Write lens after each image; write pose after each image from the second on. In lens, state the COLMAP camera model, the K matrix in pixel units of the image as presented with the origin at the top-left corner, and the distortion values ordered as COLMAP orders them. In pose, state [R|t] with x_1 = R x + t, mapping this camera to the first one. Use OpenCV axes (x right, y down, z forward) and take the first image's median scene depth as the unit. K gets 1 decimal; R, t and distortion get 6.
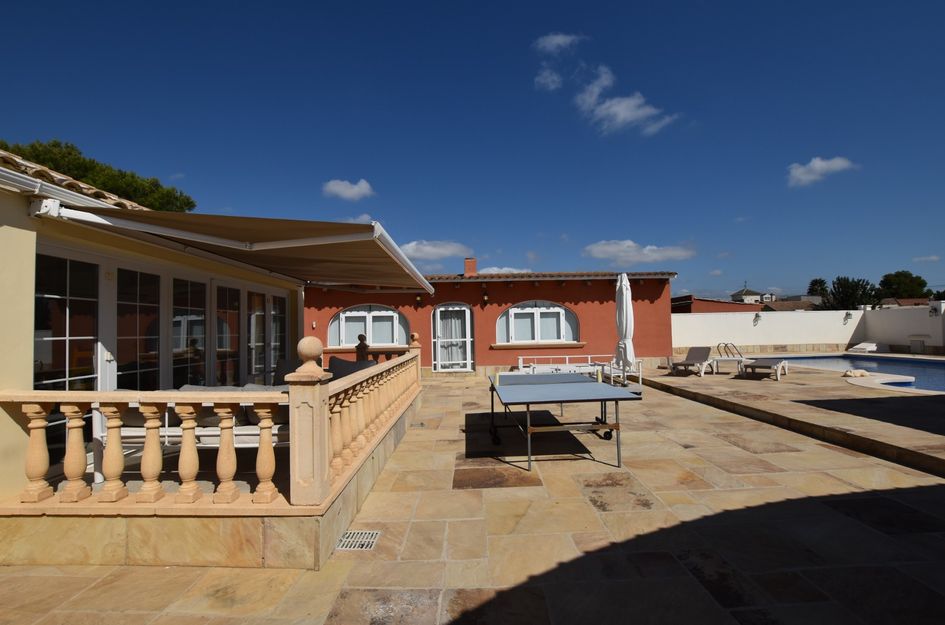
lens RADIAL K [[418.2, 0, 472.5], [0, 418.2, 312.5], [0, 0, 1]] dist [-0.029021, 0.000216]
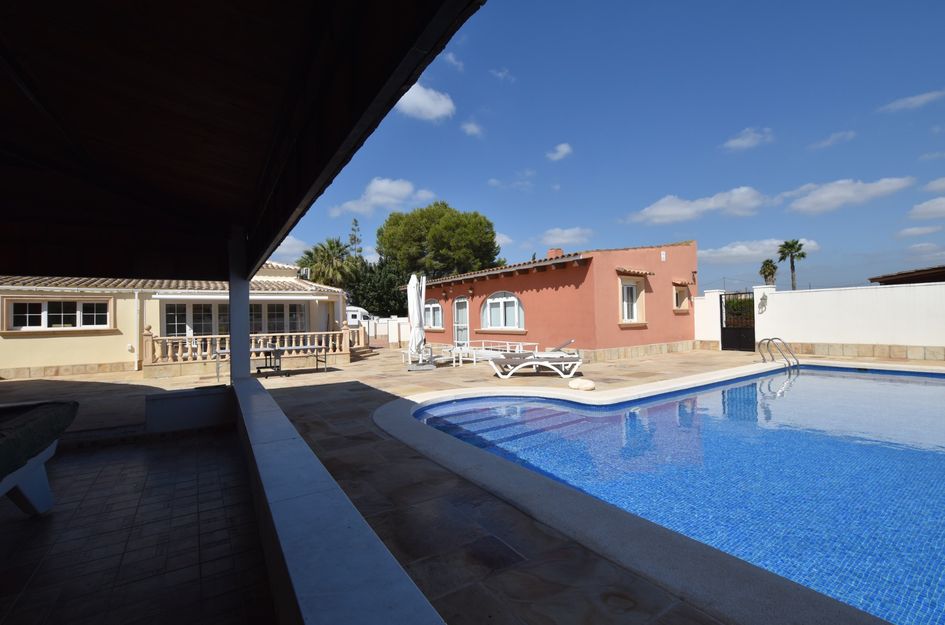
lens RADIAL K [[418.2, 0, 472.5], [0, 418.2, 312.5], [0, 0, 1]] dist [-0.029021, 0.000216]
pose [[0.508889, 0.005846, -0.860812, 1.083444], [0.048242, 0.998212, 0.035298, -0.014934], [0.859479, -0.059490, 0.507697, 0.362540]]
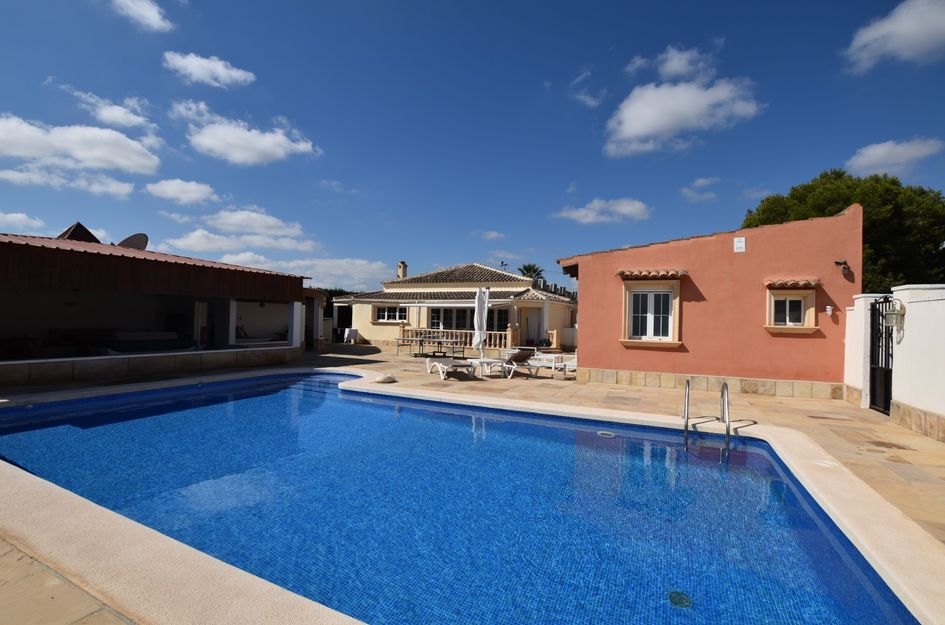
lens RADIAL K [[418.2, 0, 472.5], [0, 418.2, 312.5], [0, 0, 1]] dist [-0.029021, 0.000216]
pose [[-0.476260, -0.000300, -0.879305, 1.231994], [0.029740, 0.999422, -0.016449, 0.012223], [0.878802, -0.033985, -0.475976, 1.217315]]
